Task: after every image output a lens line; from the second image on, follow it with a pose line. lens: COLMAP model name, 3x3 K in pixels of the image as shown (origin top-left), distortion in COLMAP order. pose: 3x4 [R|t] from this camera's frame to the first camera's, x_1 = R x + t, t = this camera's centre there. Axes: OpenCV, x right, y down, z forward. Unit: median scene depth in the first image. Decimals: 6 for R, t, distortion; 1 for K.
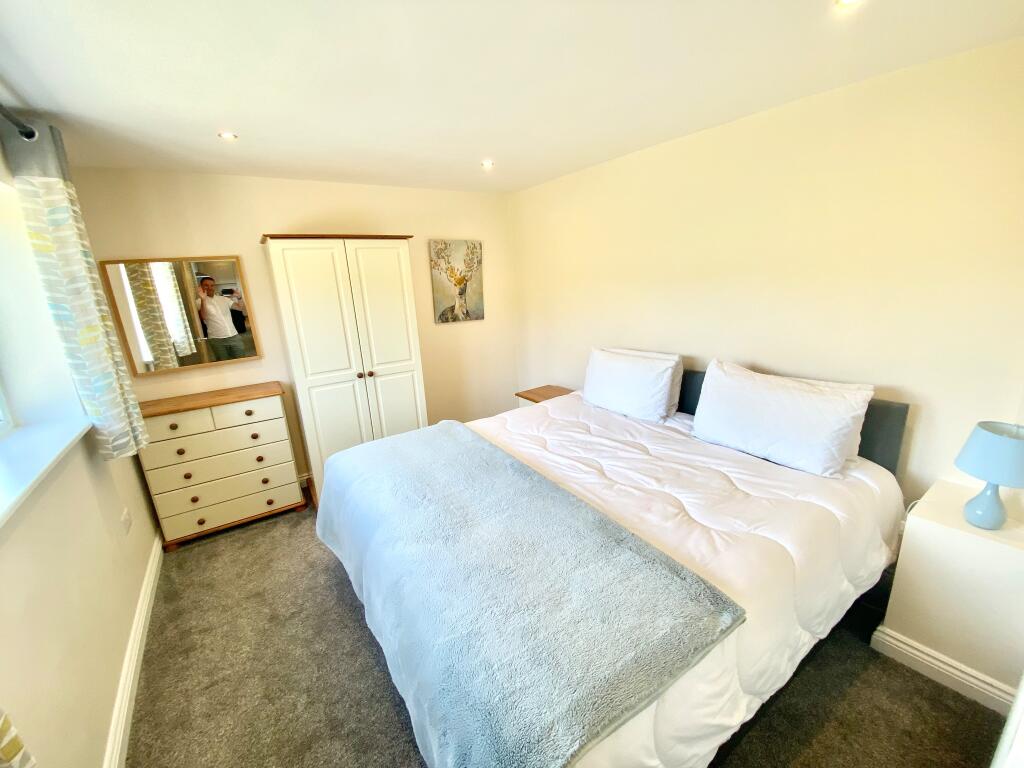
lens RADIAL K [[410.1, 0, 512.0], [0, 410.1, 384.0], [0, 0, 1]] dist [0.020875, -0.018955]
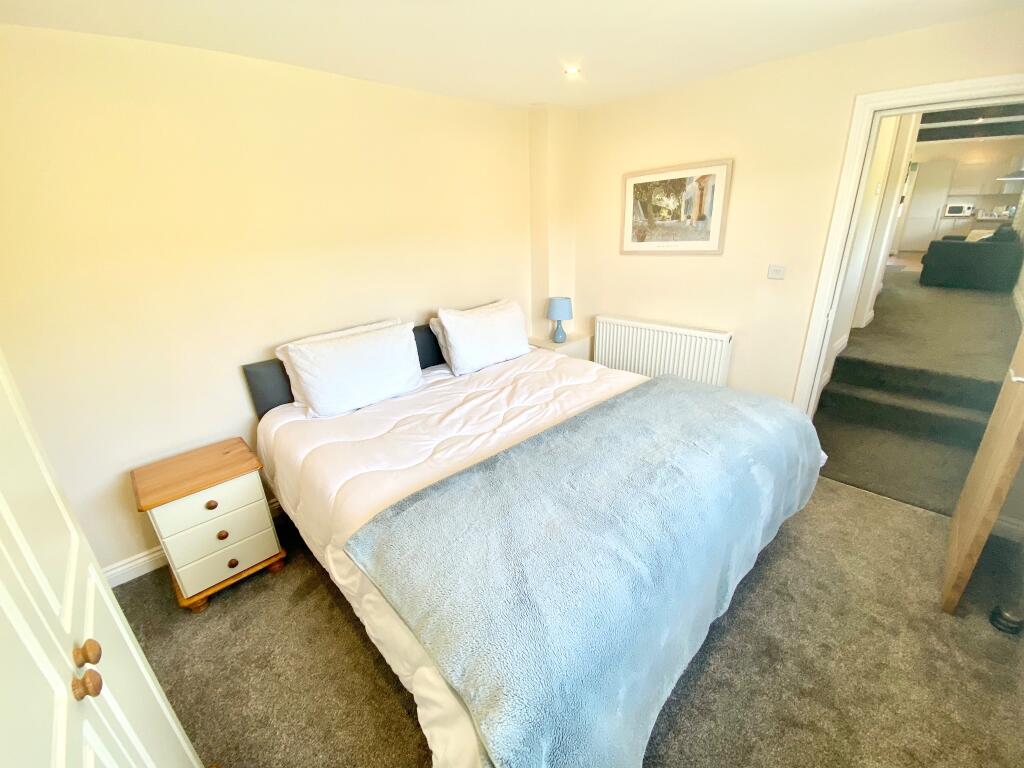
lens RADIAL K [[410.1, 0, 512.0], [0, 410.1, 384.0], [0, 0, 1]] dist [0.020875, -0.018955]
pose [[-0.189388, -0.295076, 0.936516, -0.711657], [0.289665, 0.894540, 0.340428, -0.212198], [-0.938204, 0.335749, -0.083942, 1.005801]]
